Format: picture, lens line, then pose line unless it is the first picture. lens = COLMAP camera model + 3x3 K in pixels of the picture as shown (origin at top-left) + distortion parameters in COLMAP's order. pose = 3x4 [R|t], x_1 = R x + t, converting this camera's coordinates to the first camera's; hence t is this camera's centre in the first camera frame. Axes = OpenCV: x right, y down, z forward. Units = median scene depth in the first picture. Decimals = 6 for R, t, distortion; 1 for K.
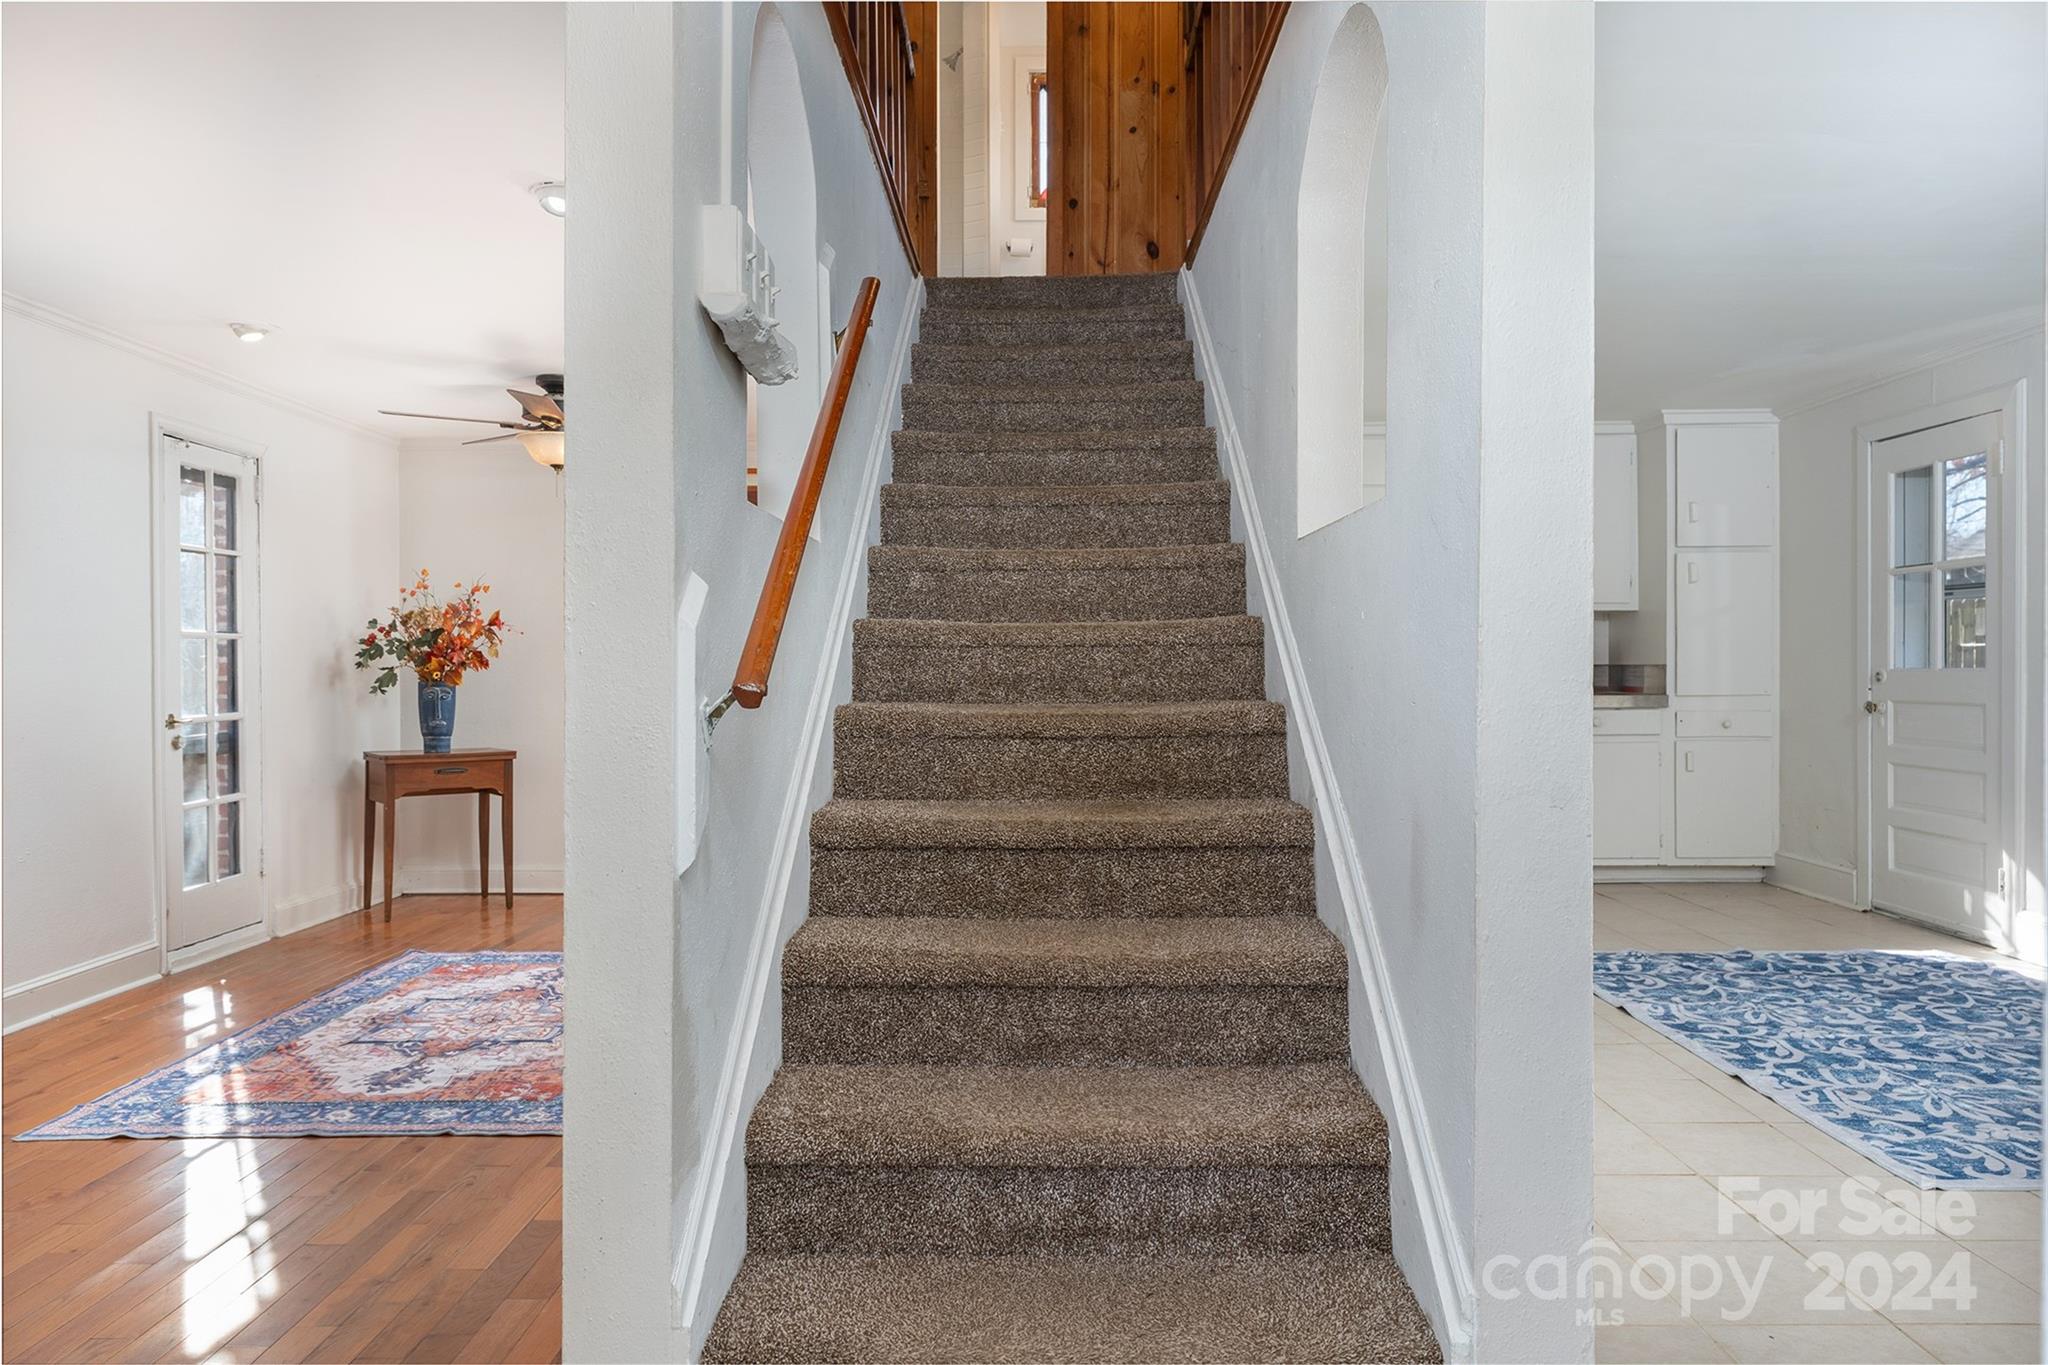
lens RADIAL K [[1300.4, 0, 1011.8], [0, 1300.4, 671.8], [0, 0, 1]] dist [0.002374, 0.001203]
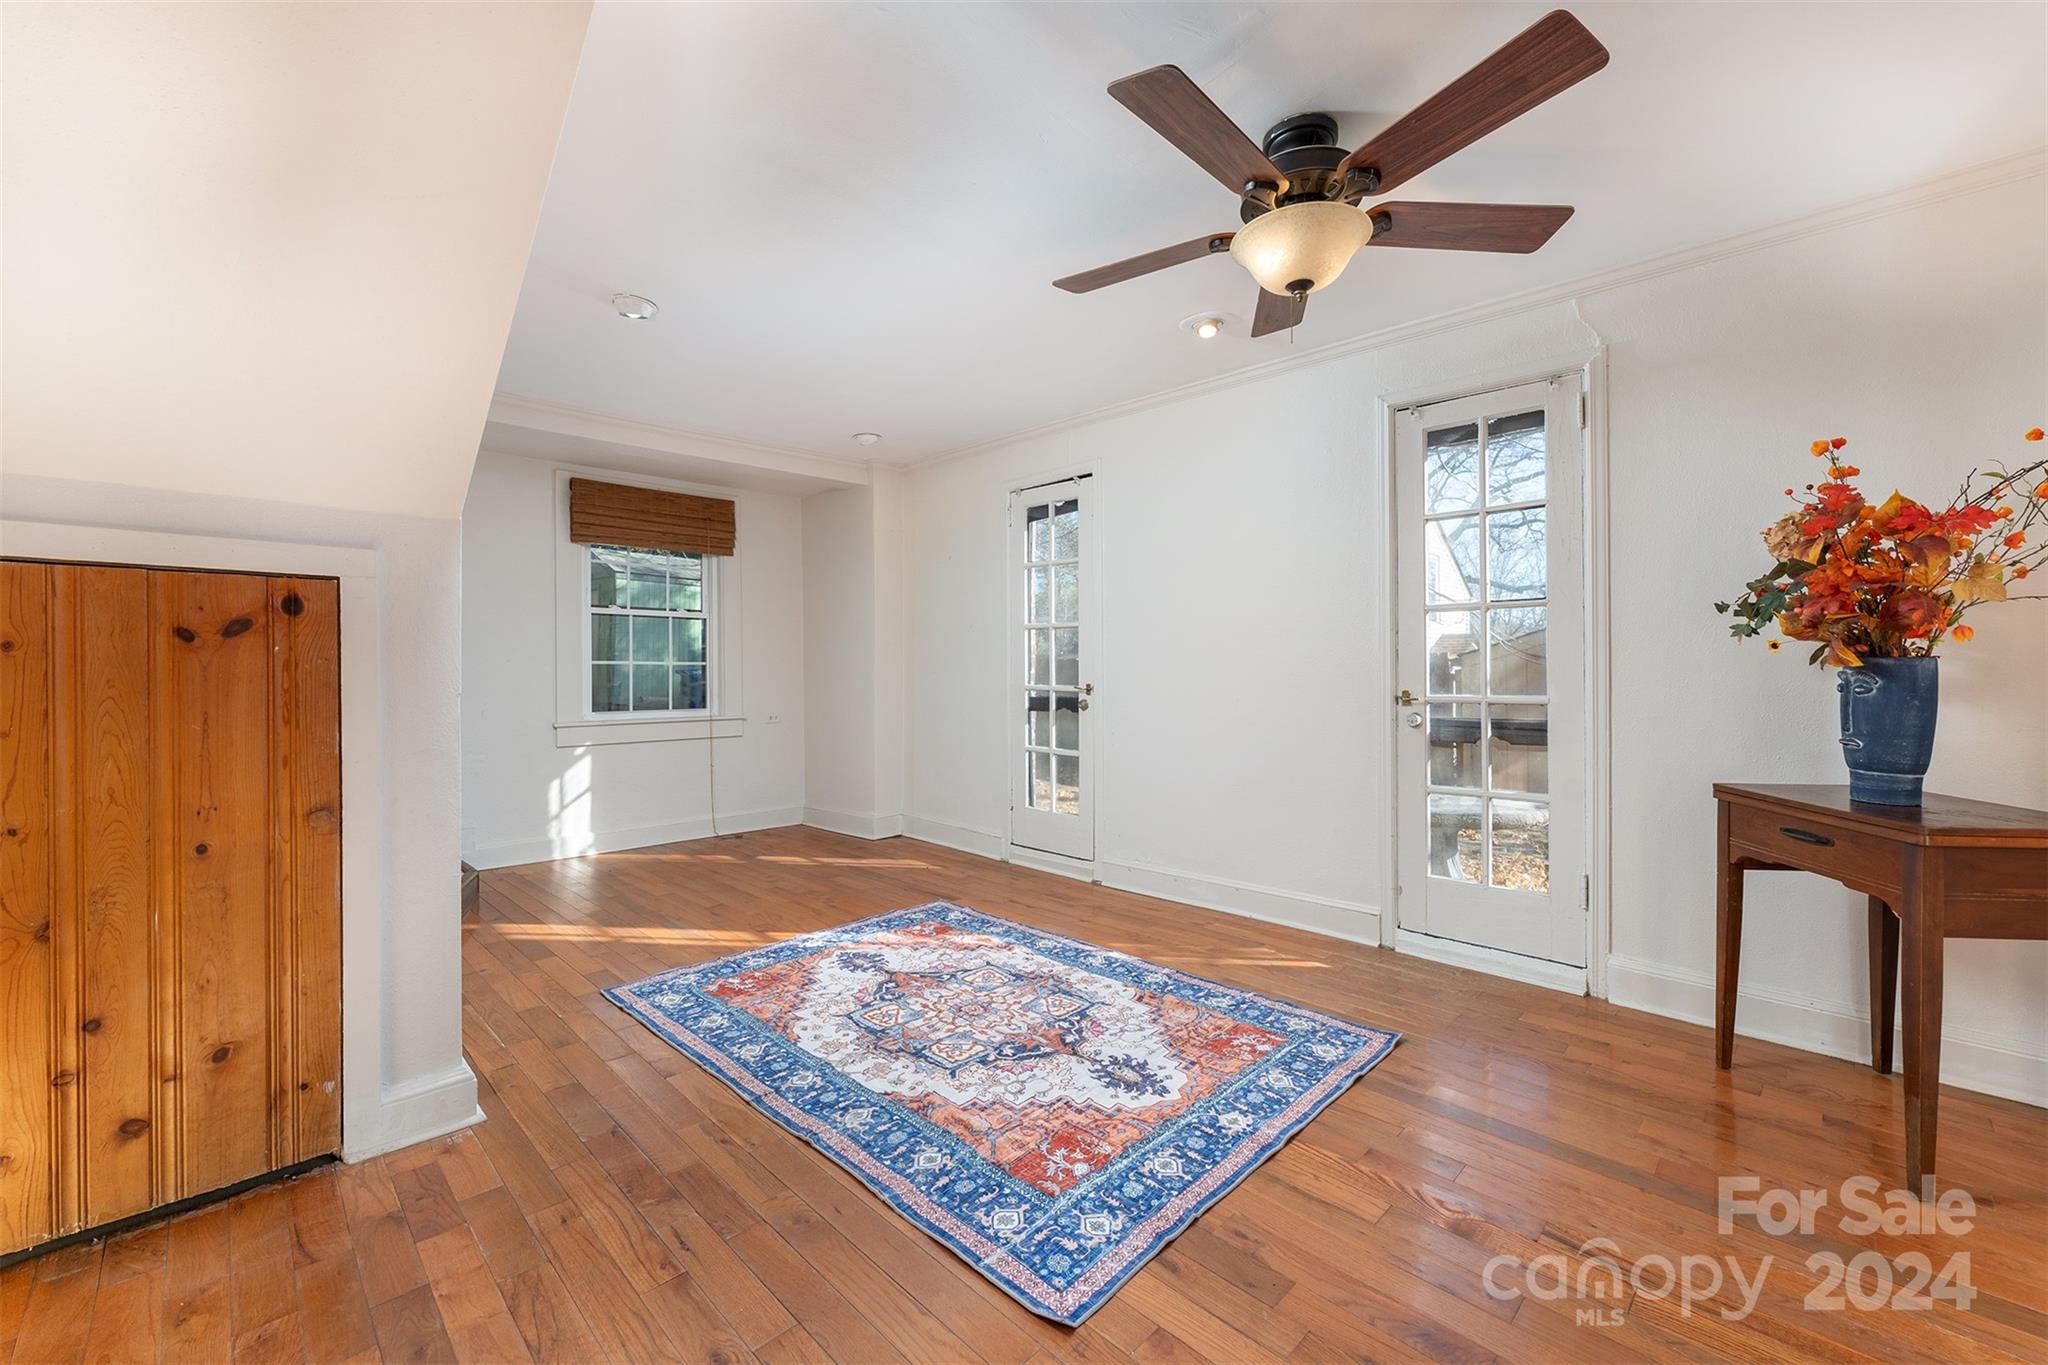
lens RADIAL K [[828.2, 0, 1039.4], [0, 828.2, 671.4], [0, 0, 1]] dist [-0.001150, -0.000604]
pose [[-0.684653, 0.009257, -0.728811, 0.002340], [0.002631, 0.999944, 0.010229, 0.010109], [0.728865, 0.005086, -0.684639, 1.184298]]
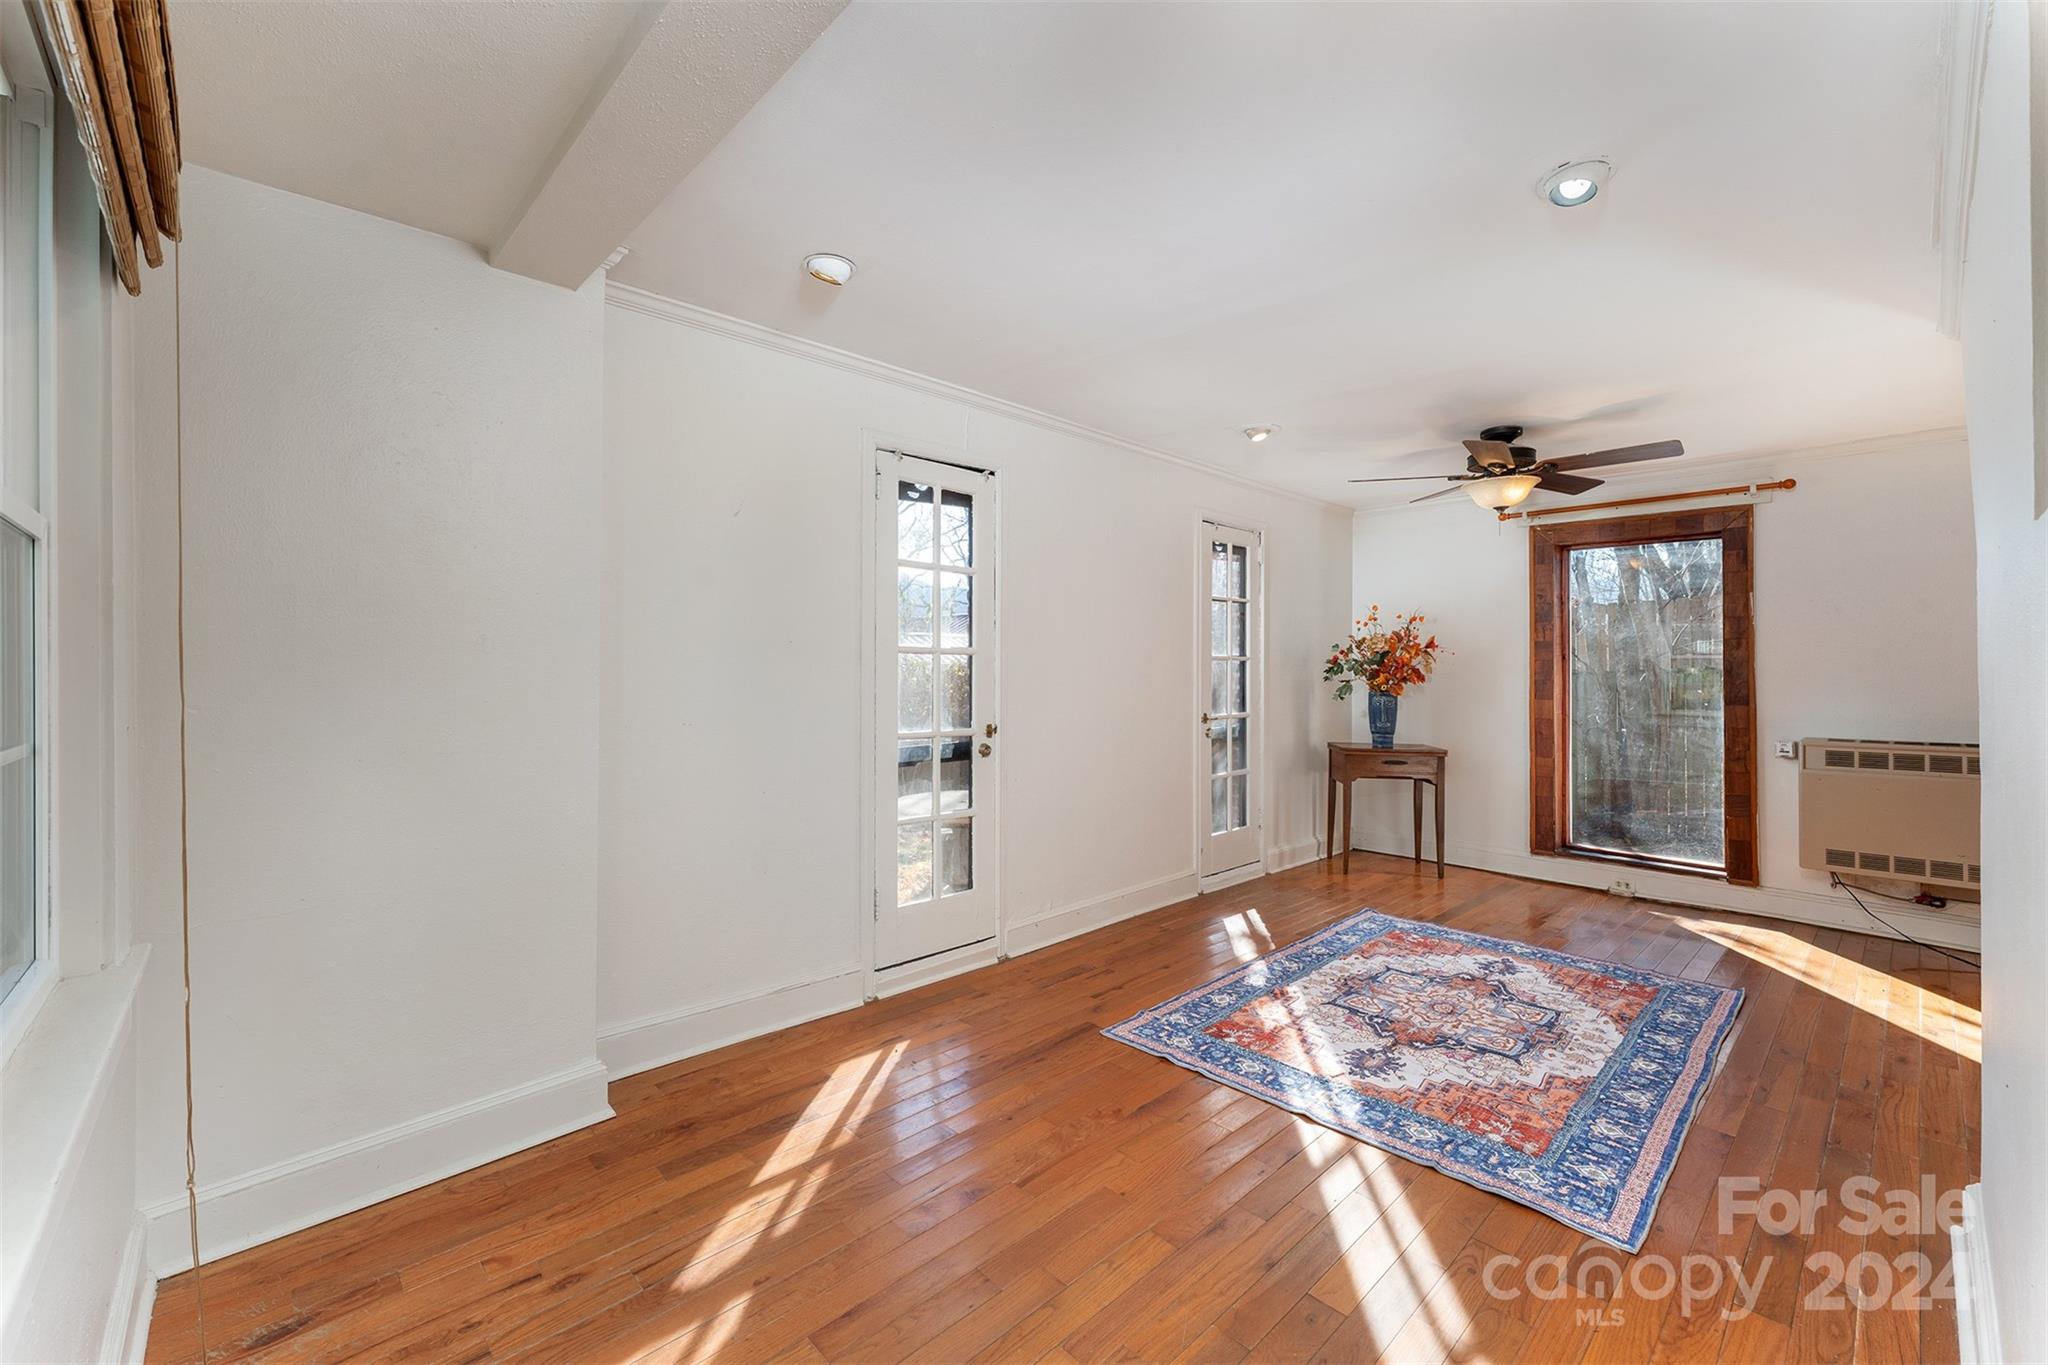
lens RADIAL K [[828.2, 0, 1017.5], [0, 828.2, 663.8], [0, 0, 1]] dist [-0.001150, -0.000604]
pose [[0.694721, 0.003163, -0.719273, -0.123476], [-0.009443, 0.999944, -0.004724, -0.015592], [0.719218, 0.010074, 0.694712, 0.201507]]
